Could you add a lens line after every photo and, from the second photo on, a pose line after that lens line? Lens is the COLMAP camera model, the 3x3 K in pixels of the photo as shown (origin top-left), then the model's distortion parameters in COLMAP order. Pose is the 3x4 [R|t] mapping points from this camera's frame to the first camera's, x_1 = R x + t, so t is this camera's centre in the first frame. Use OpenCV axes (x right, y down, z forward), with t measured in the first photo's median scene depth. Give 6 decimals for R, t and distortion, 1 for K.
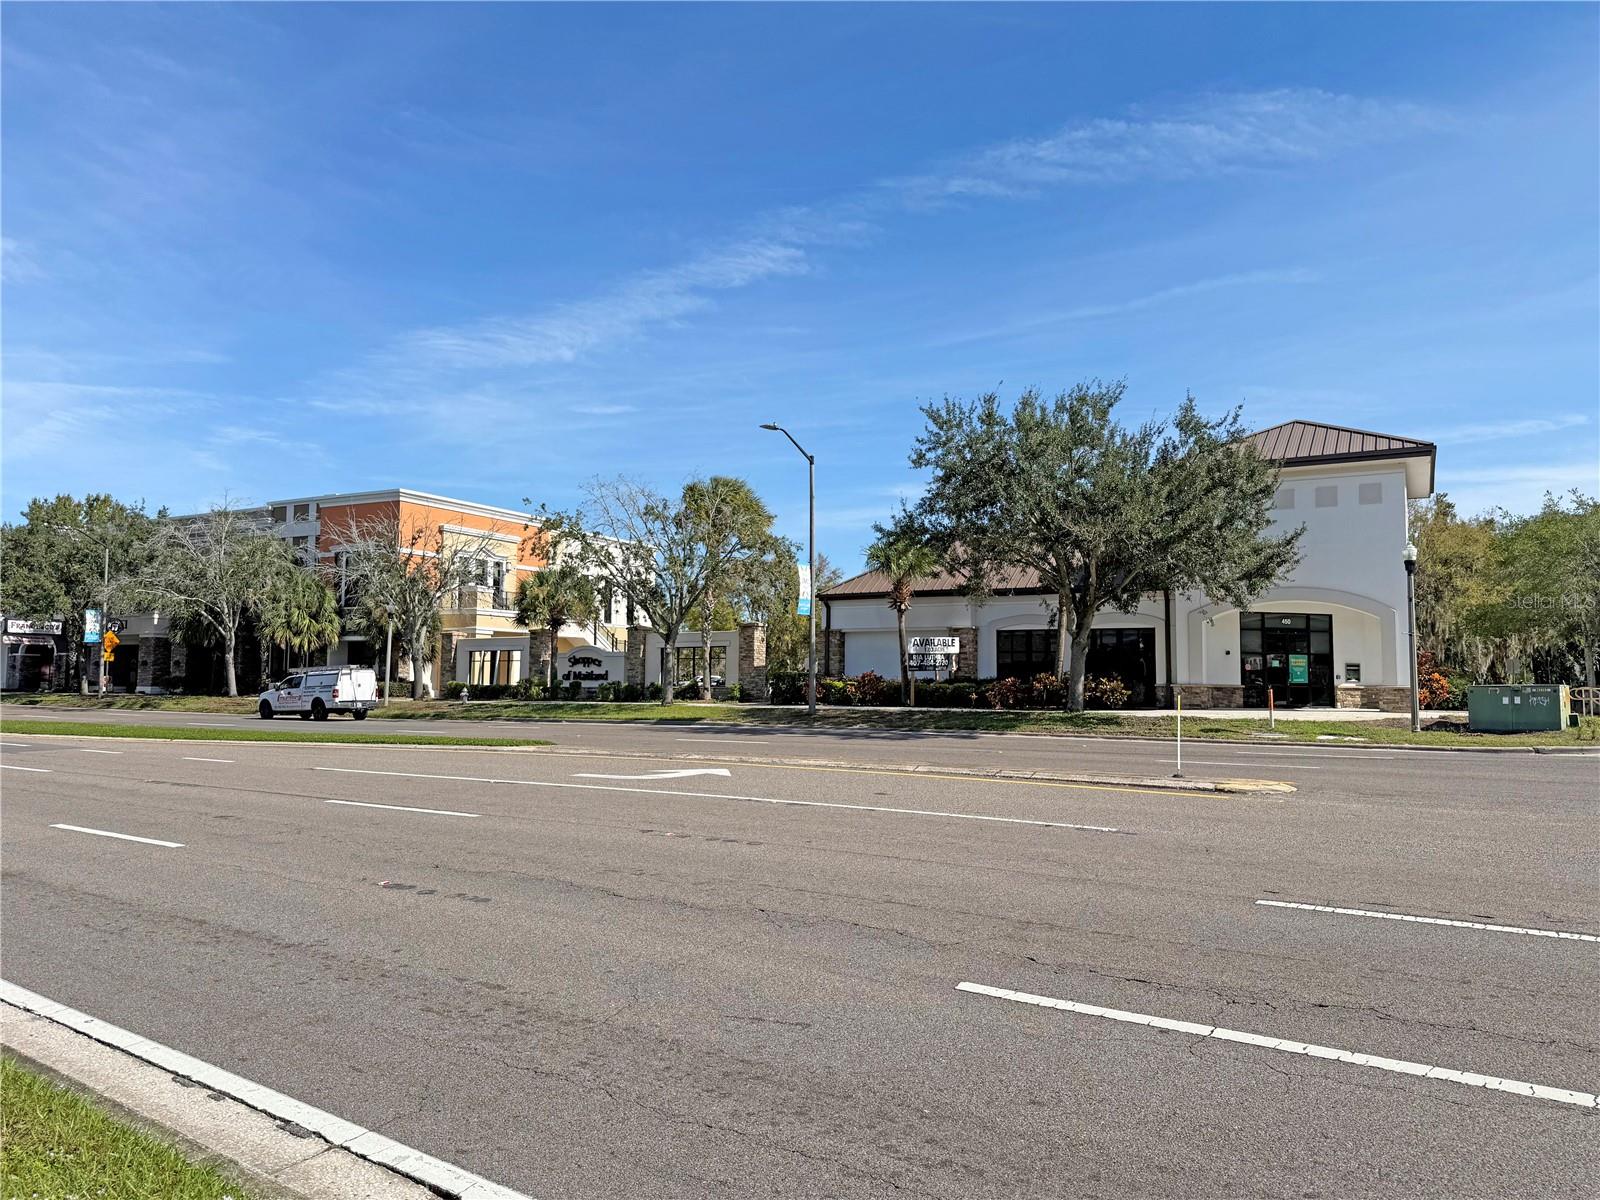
lens RADIAL K [[1103.3, 0, 800.0], [0, 1103.3, 600.0], [0, 0, 1]] dist [-0.004627, -0.002733]
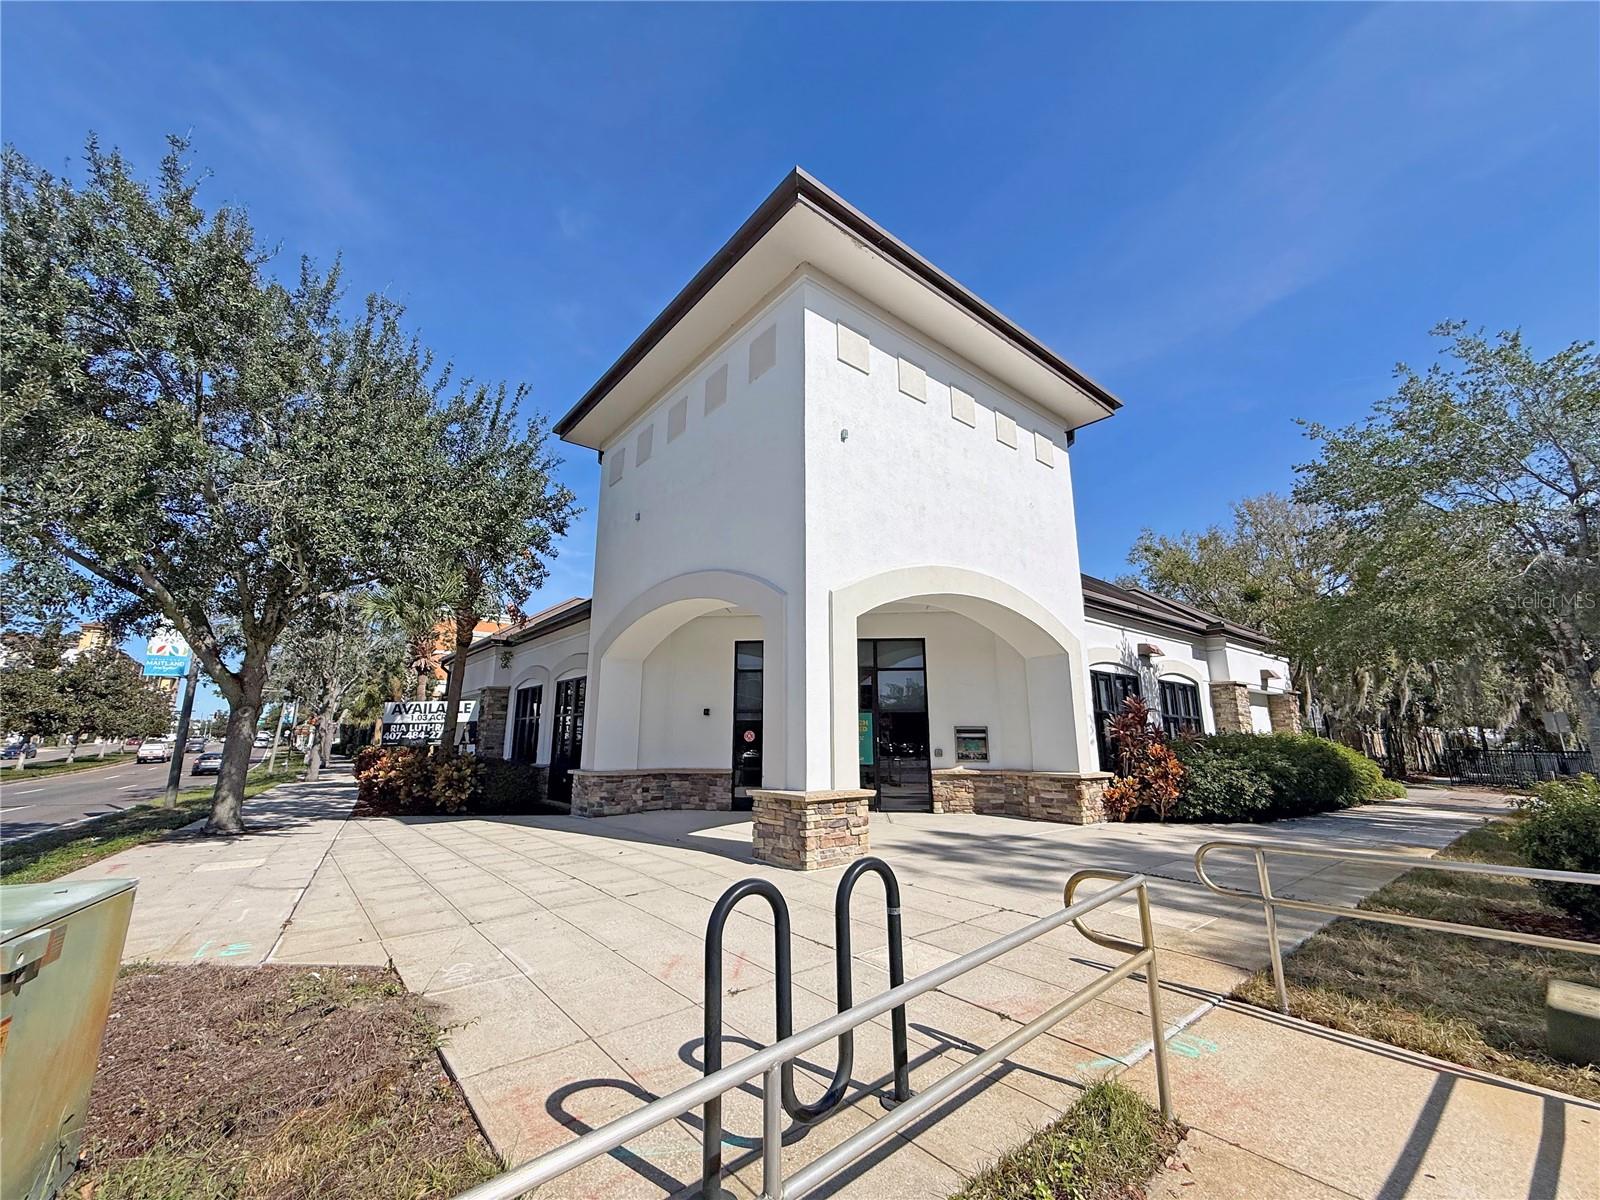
lens RADIAL K [[636.5, 0, 792.5], [0, 636.5, 594.7], [0, 0, 1]] dist [-0.000448, 0.000042]
pose [[0.929551, -0.090110, -0.357511, 0.540166], [0.036318, 0.987337, -0.154427, 0.038990], [0.366899, 0.130564, 0.921053, 0.677475]]
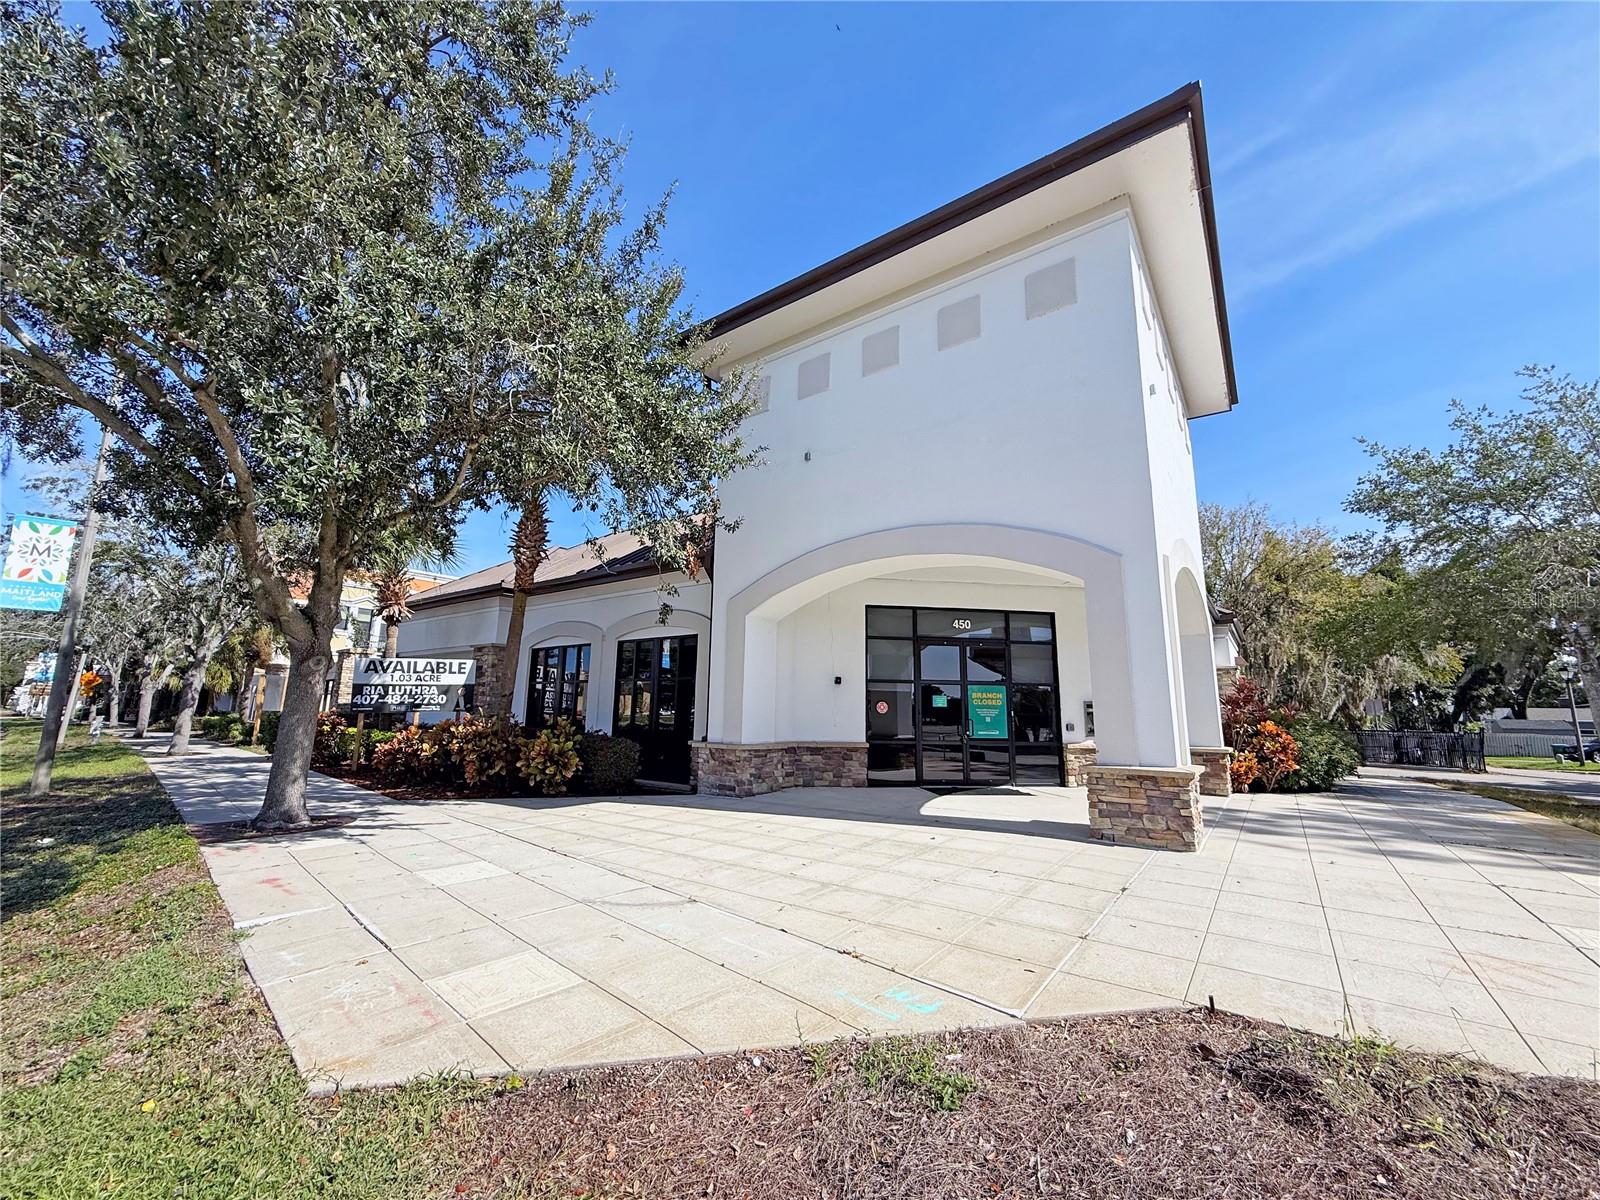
lens RADIAL K [[636.5, 0, 792.5], [0, 636.5, 594.7], [0, 0, 1]] dist [-0.000448, 0.000042]
pose [[0.991620, -0.017848, -0.127948, 0.394581], [0.003748, 0.993968, -0.109607, 0.039000], [0.129132, 0.108209, 0.985706, 0.668740]]
